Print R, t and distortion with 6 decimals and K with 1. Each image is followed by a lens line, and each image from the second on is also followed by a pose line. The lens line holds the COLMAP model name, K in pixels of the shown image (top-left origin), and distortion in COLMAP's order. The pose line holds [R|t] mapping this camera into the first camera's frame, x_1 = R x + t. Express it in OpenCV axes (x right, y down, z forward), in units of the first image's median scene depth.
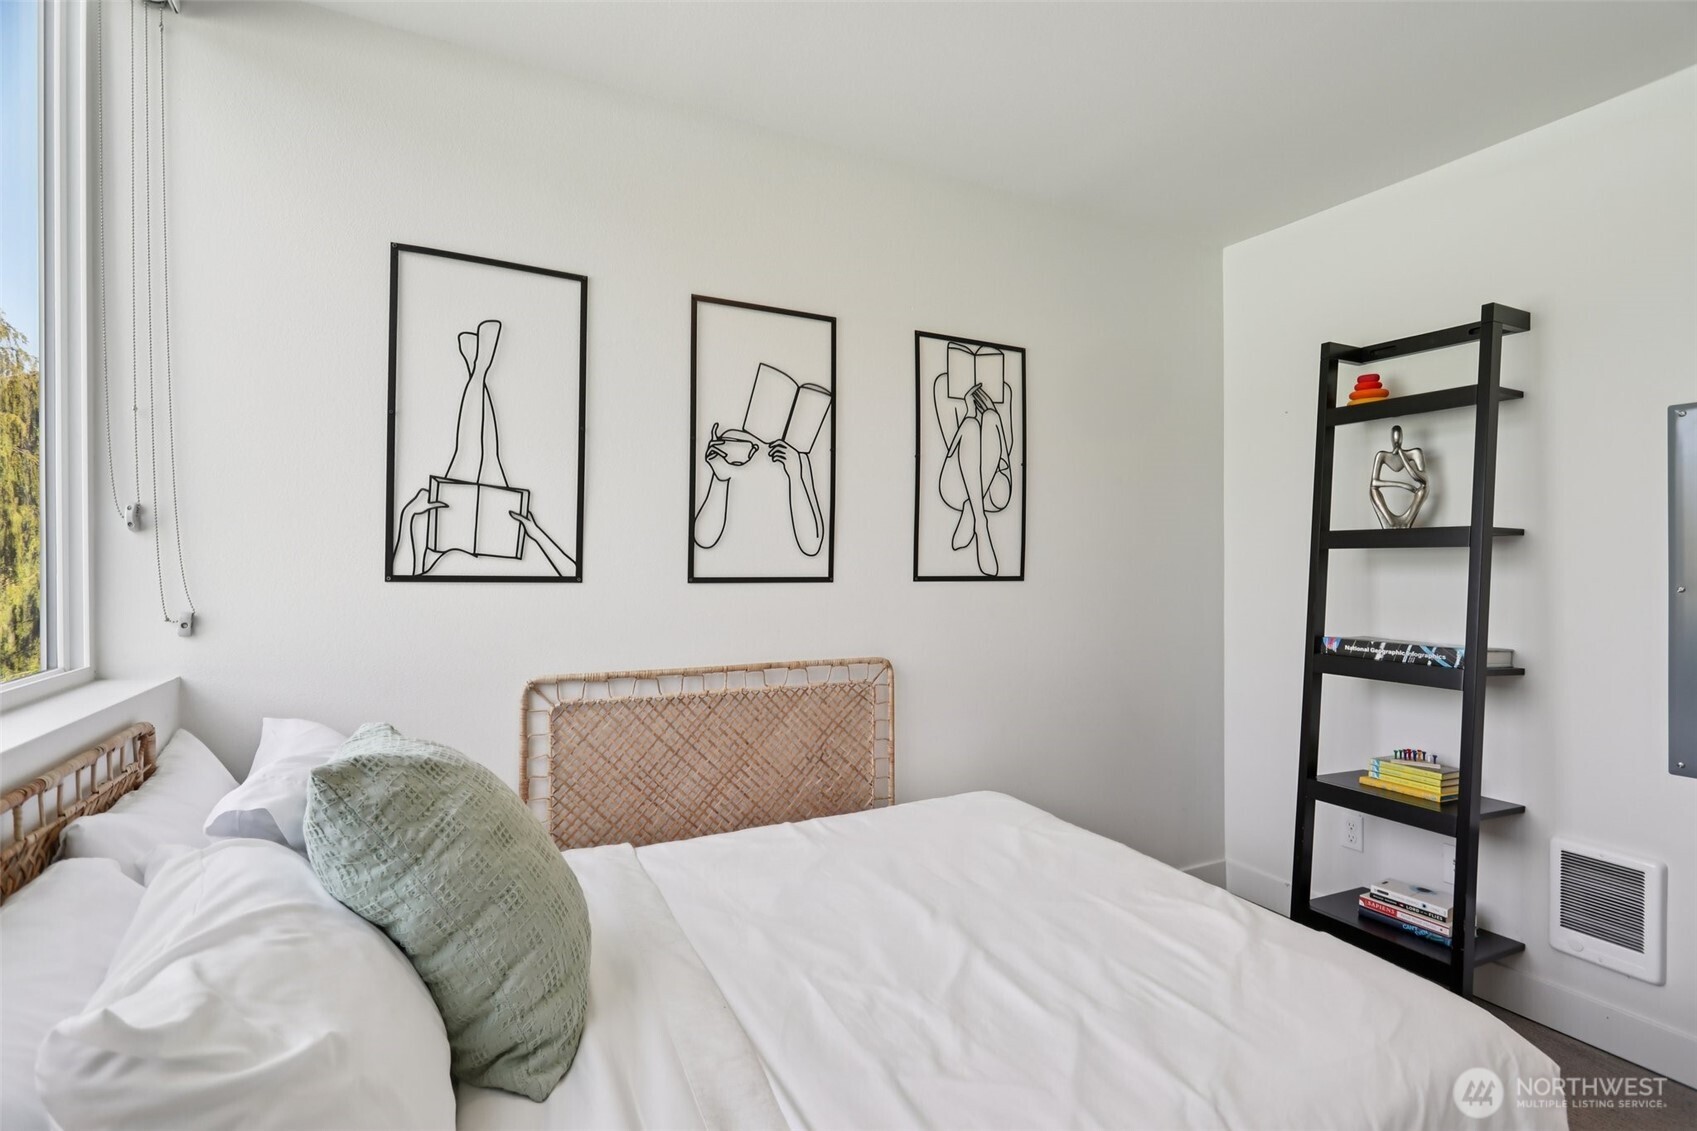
lens RADIAL K [[797.2, 0, 850.5], [0, 797.2, 566.2], [0, 0, 1]] dist [-0.009177, 0.004911]
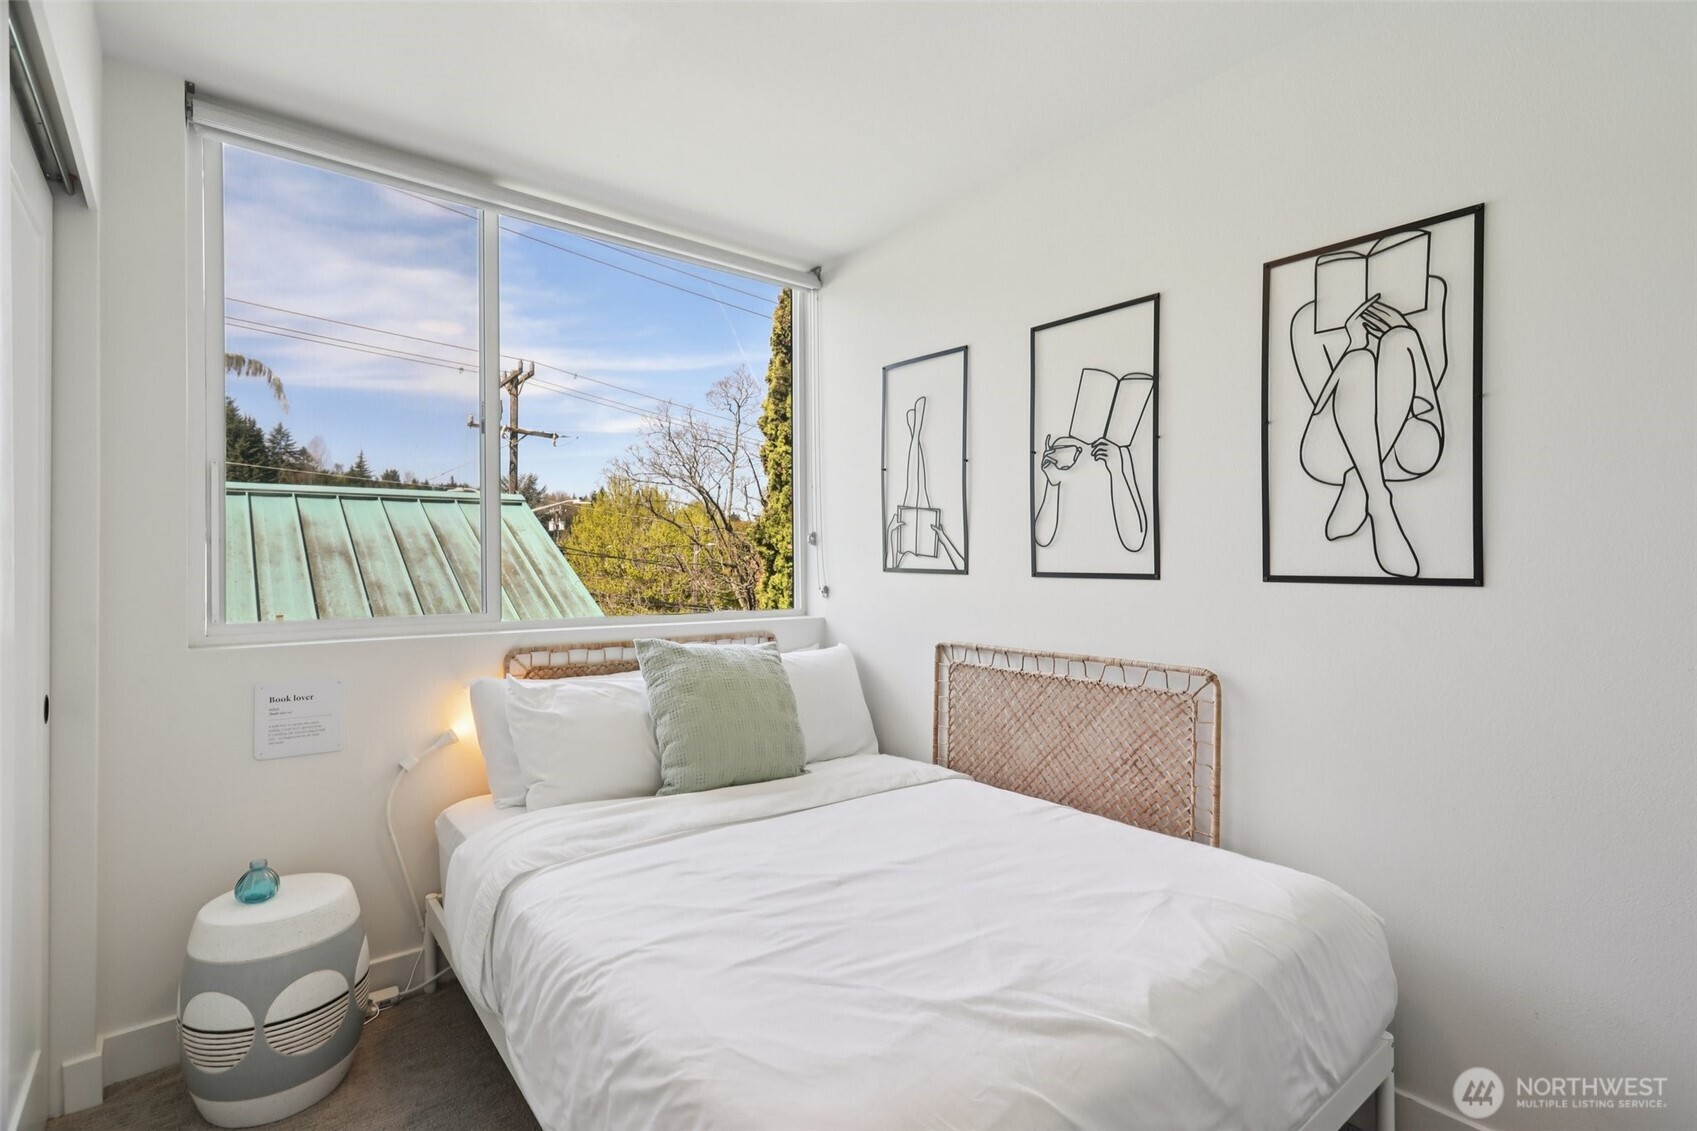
lens RADIAL K [[797.2, 0, 850.1], [0, 797.2, 566.3], [0, 0, 1]] dist [-0.009177, 0.004911]
pose [[0.210824, 0.004495, -0.977514, 0.825269], [-0.000080, 0.999990, 0.004581, 0.000227], [0.977524, -0.000888, 0.210822, 0.465961]]
